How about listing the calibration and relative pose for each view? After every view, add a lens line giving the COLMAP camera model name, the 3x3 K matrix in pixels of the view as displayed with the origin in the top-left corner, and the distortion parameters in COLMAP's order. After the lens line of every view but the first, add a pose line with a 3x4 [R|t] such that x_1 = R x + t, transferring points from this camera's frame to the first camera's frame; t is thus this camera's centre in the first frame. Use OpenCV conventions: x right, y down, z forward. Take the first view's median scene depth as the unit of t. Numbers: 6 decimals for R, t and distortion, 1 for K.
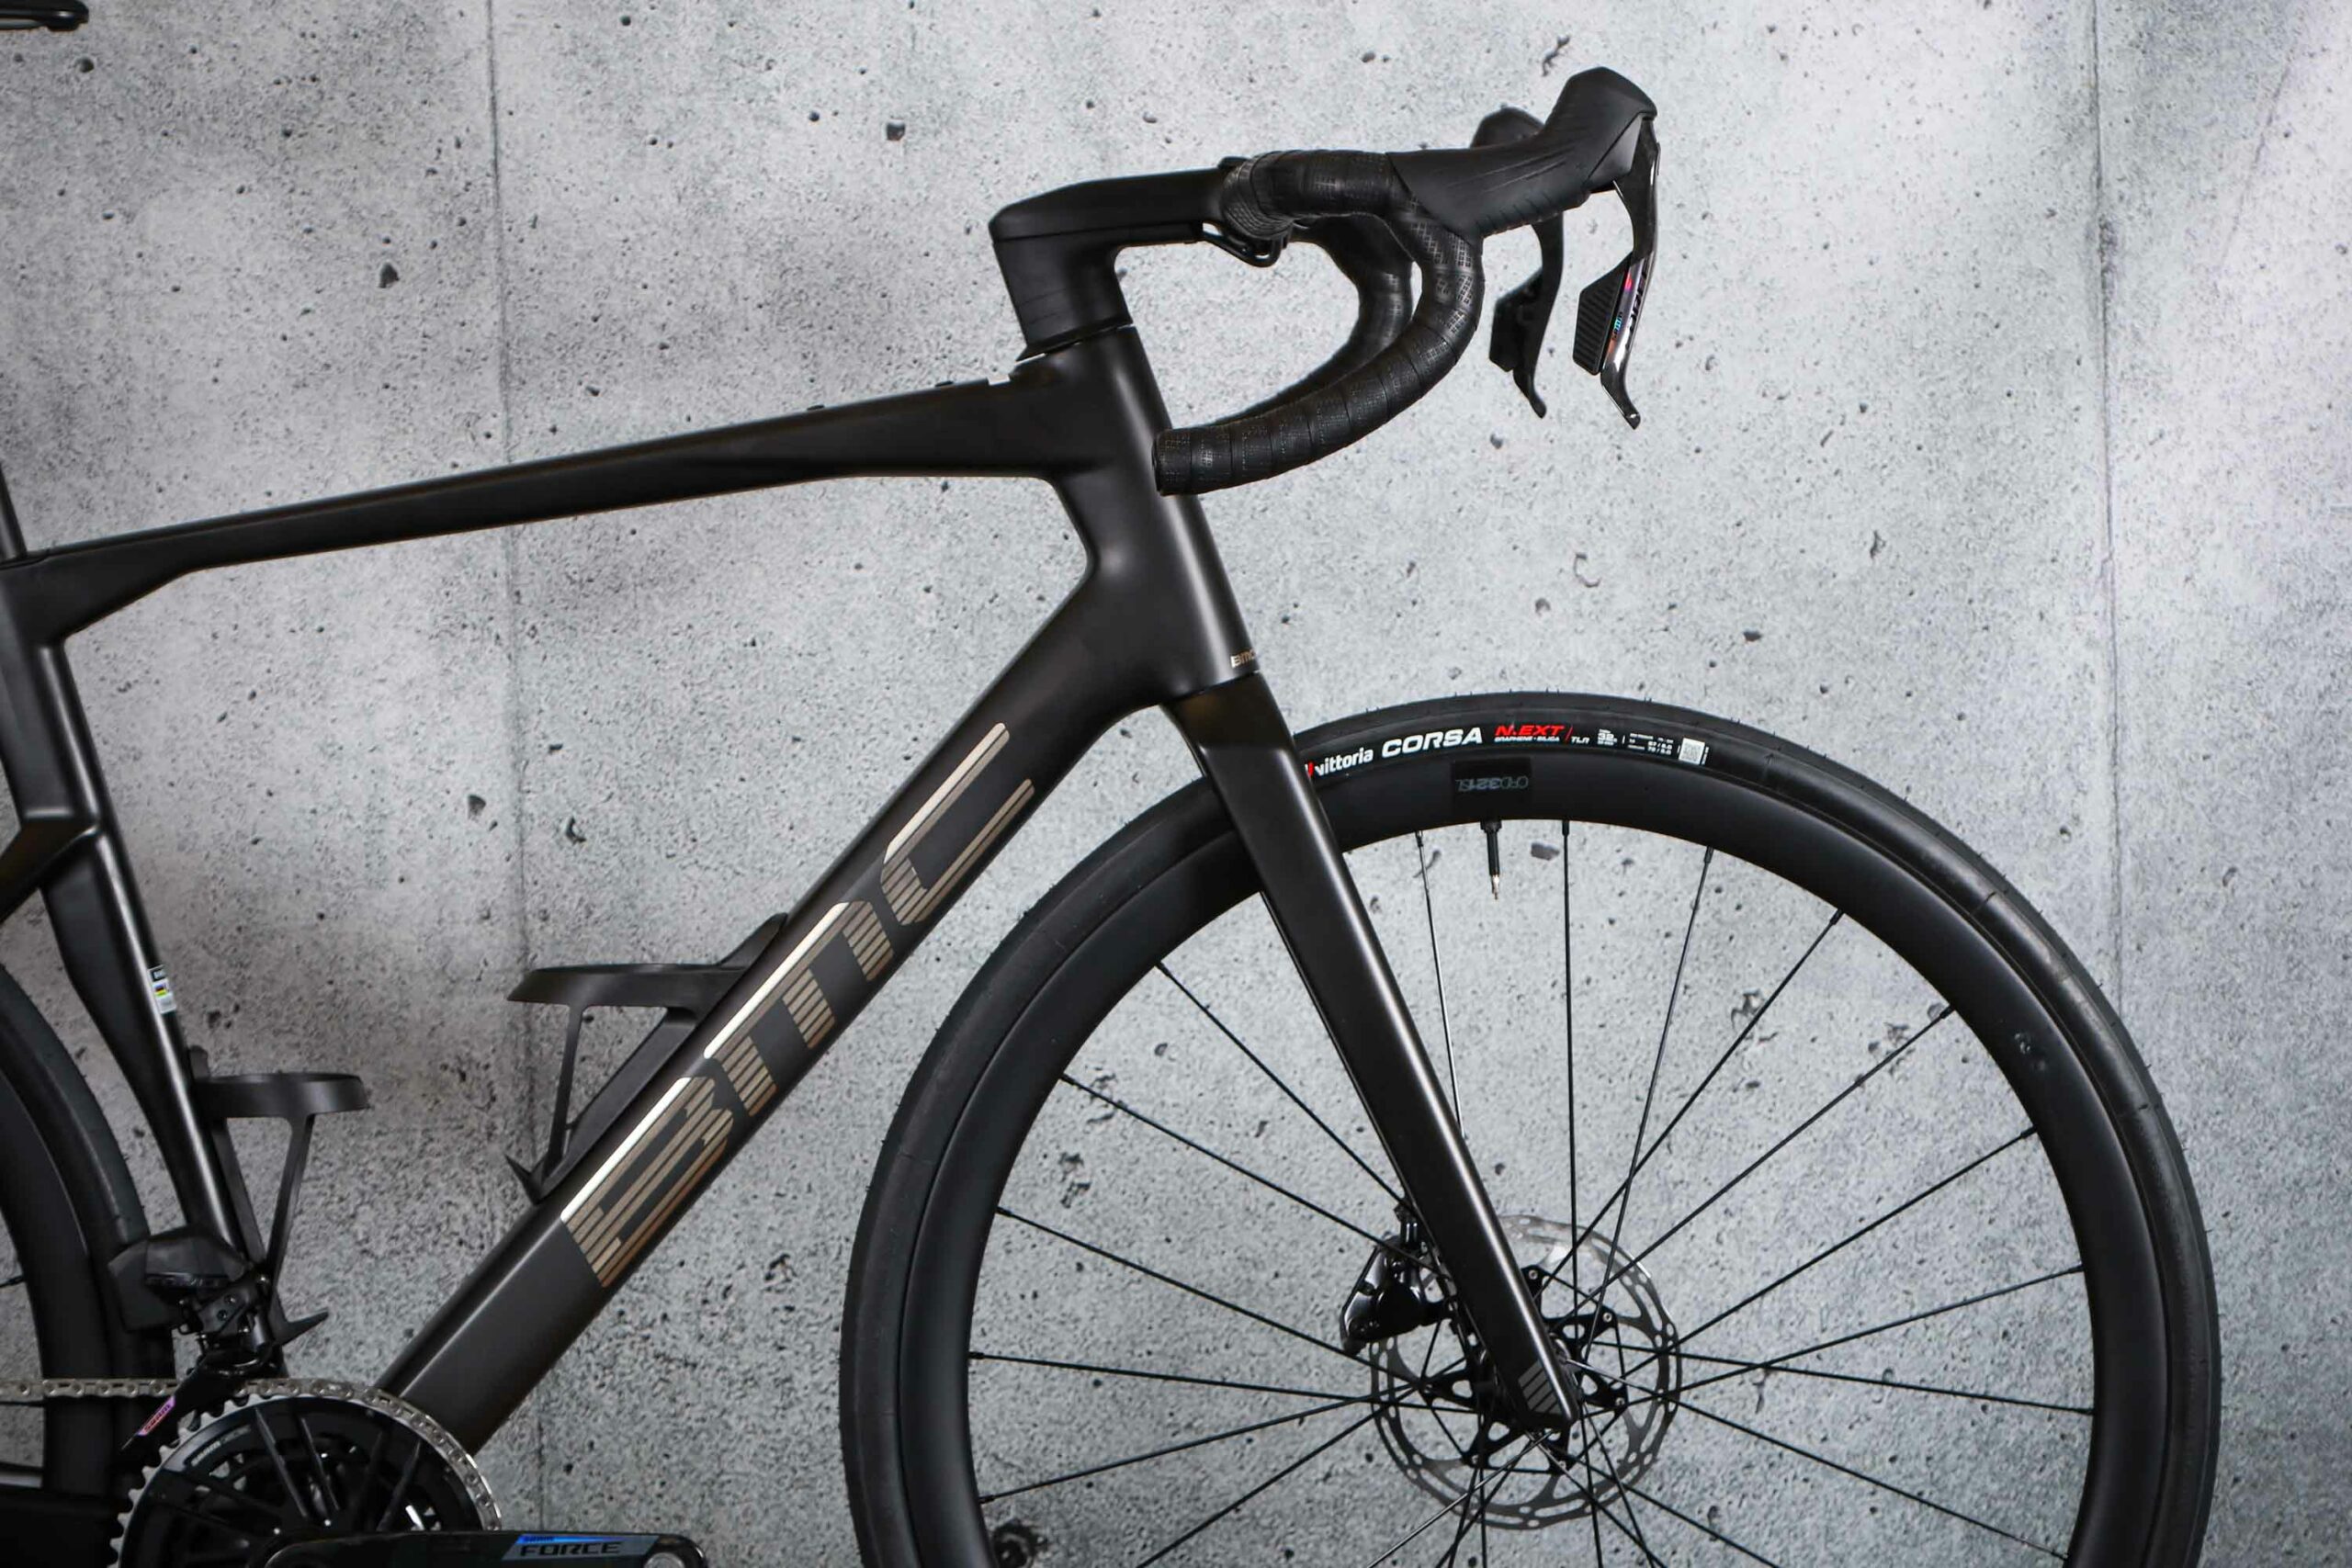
lens RADIAL K [[6830.5, 0, 1240.1], [0, 6830.5, 821.8], [0, 0, 1]] dist [0.234745, 0.232069]
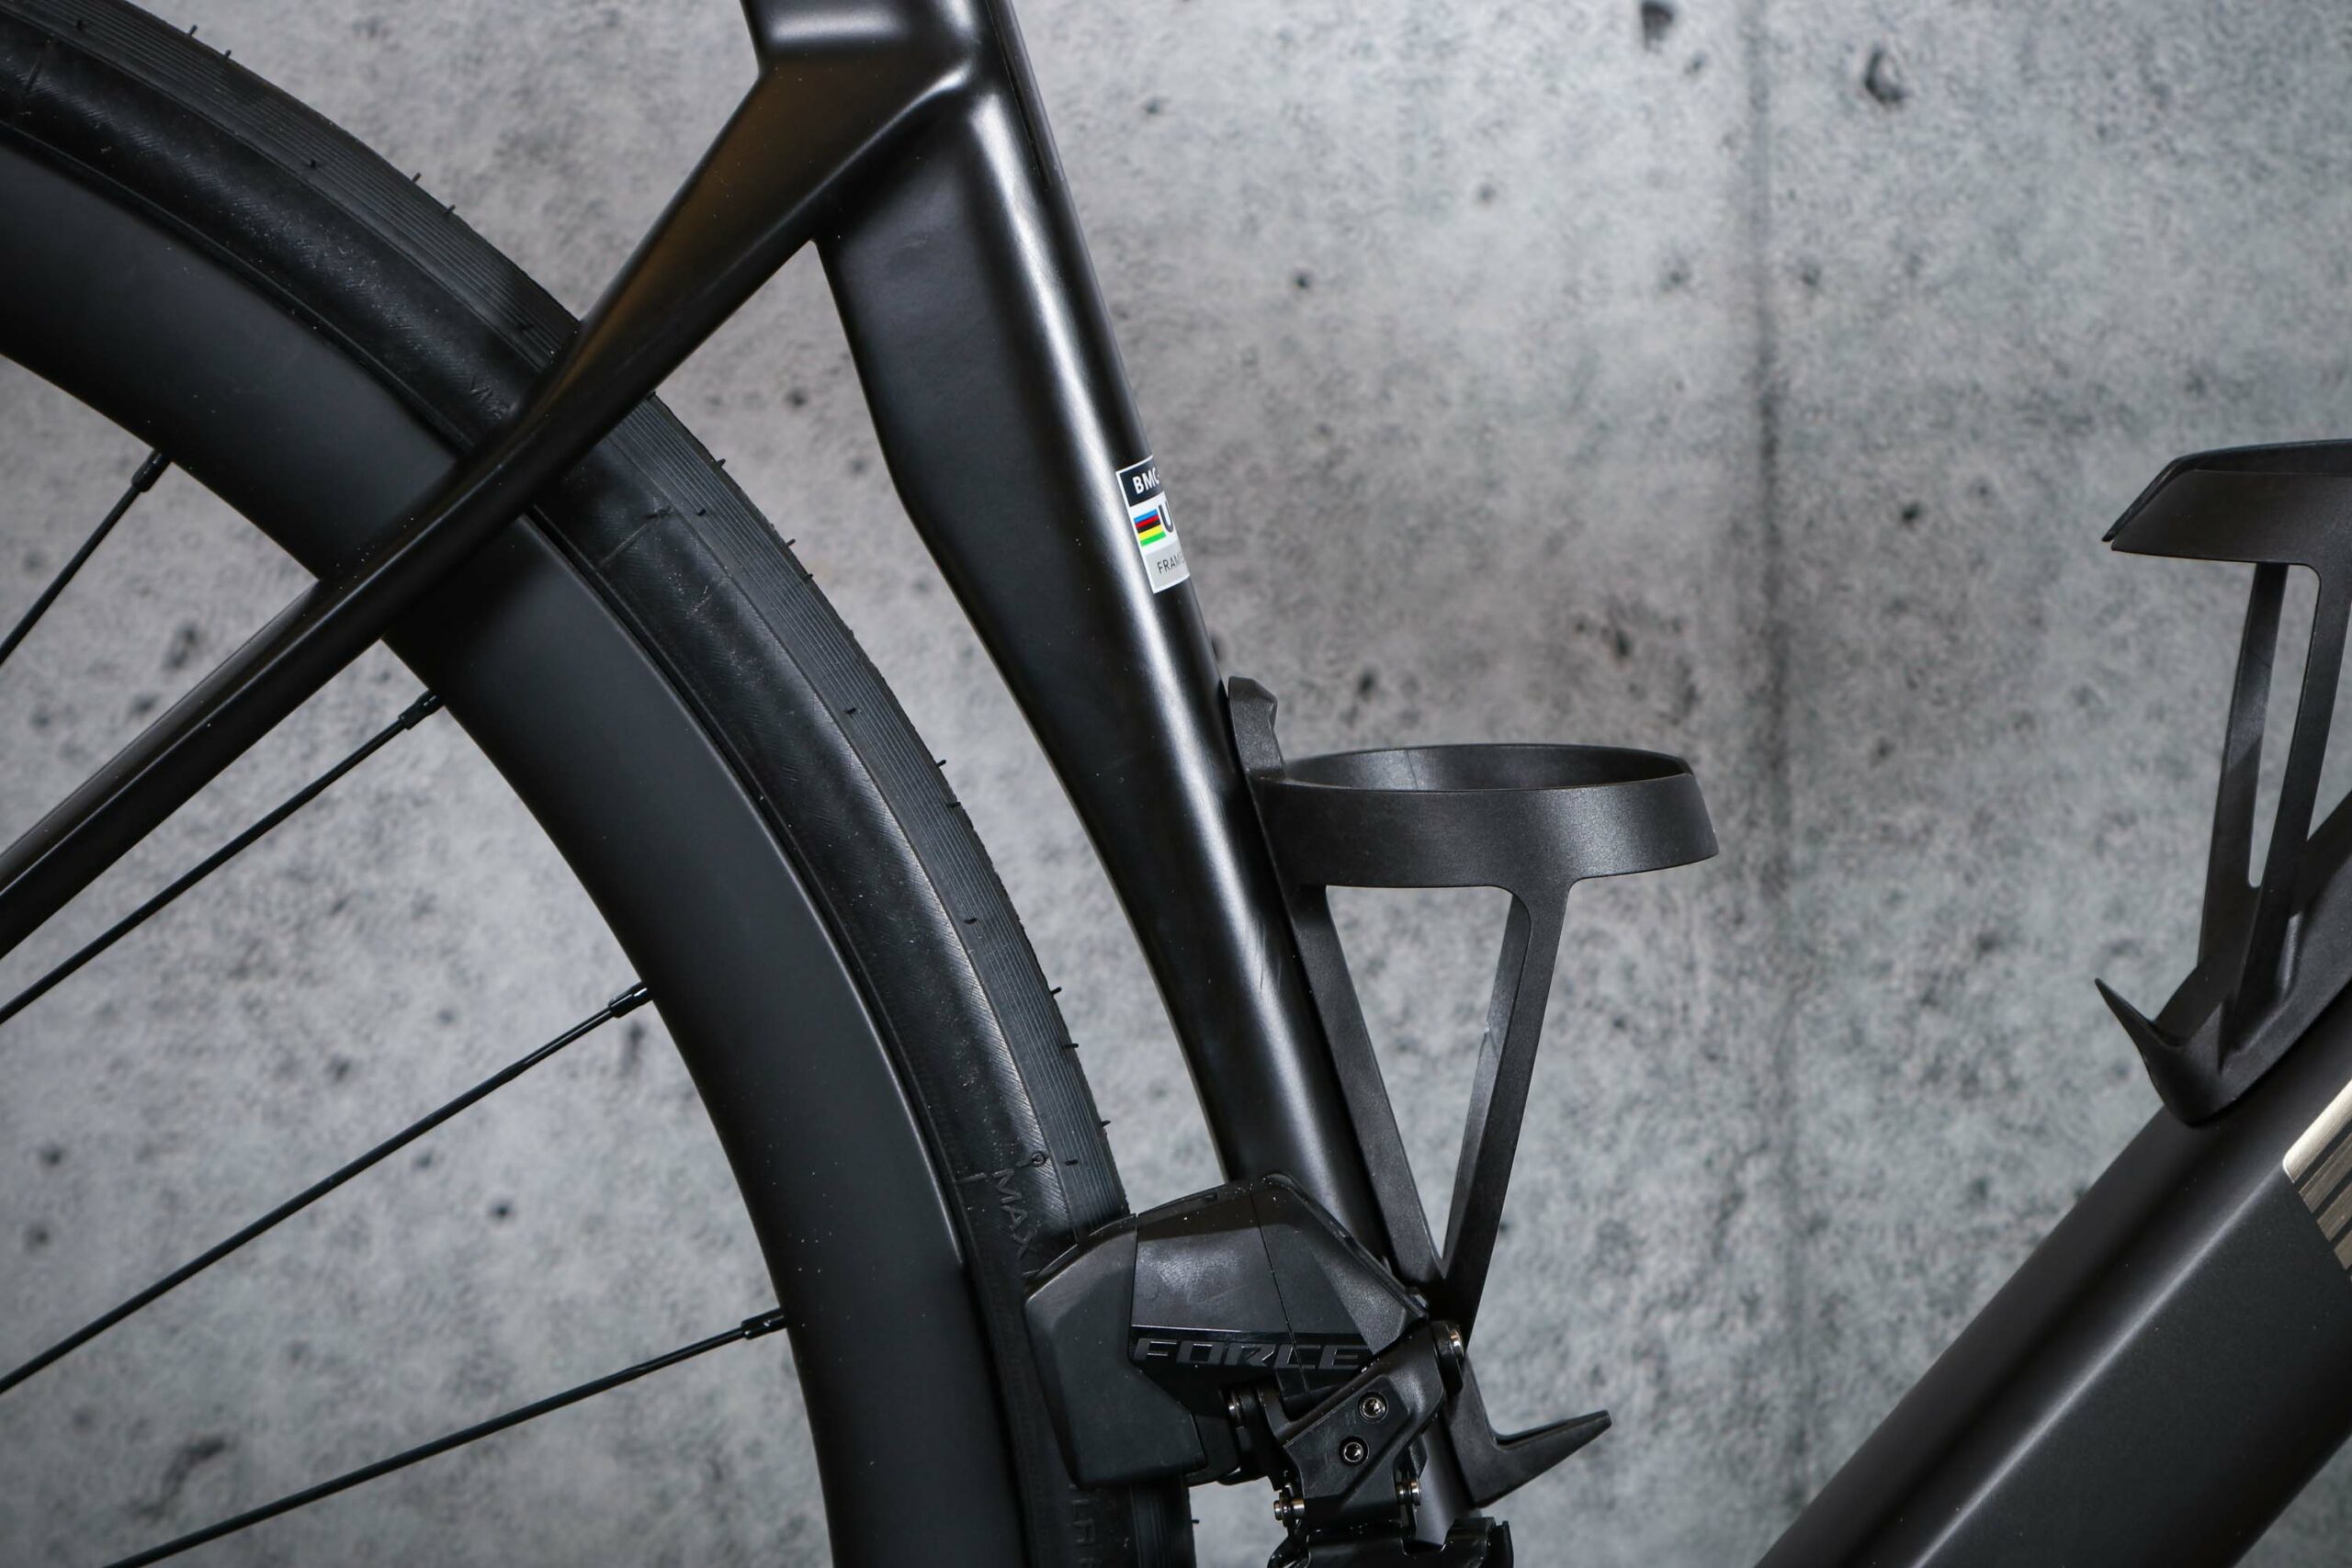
lens RADIAL K [[8036.5, 0, 1175.5], [0, 8036.5, 814.3], [0, 0, 1]] dist [0.370002, 1.248955]
pose [[0.997502, -0.001136, -0.070633, -0.106571], [0.007497, 0.995926, 0.089861, 0.001520], [0.070243, -0.090166, 0.993447, 0.492628]]
